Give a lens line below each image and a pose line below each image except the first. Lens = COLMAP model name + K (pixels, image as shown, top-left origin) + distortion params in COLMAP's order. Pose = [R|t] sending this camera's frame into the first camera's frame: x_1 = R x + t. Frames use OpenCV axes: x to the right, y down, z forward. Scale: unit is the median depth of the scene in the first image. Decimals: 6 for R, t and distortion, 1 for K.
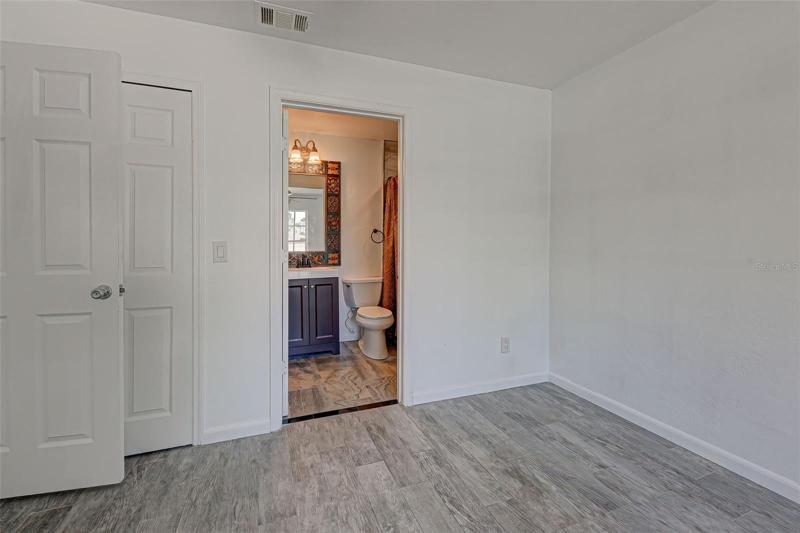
lens RADIAL K [[342.2, 0, 399.2], [0, 342.2, 241.1], [0, 0, 1]] dist [0.001719, -0.004460]
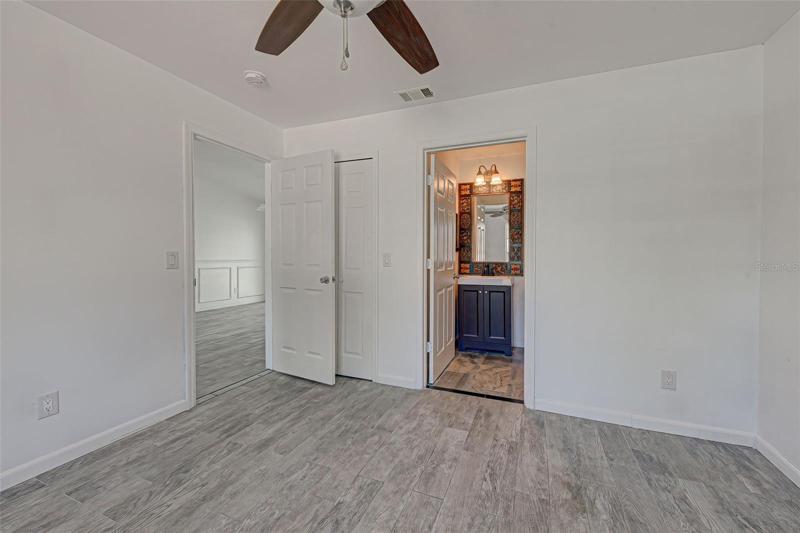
lens RADIAL K [[335.9, 0, 399.3], [0, 335.9, 253.3], [0, 0, 1]] dist [0.000139, -0.007732]
pose [[0.726299, 0.007281, -0.687340, 0.447069], [-0.005342, 0.999973, 0.004947, -0.004009], [0.687358, 0.000079, 0.726319, -0.037751]]
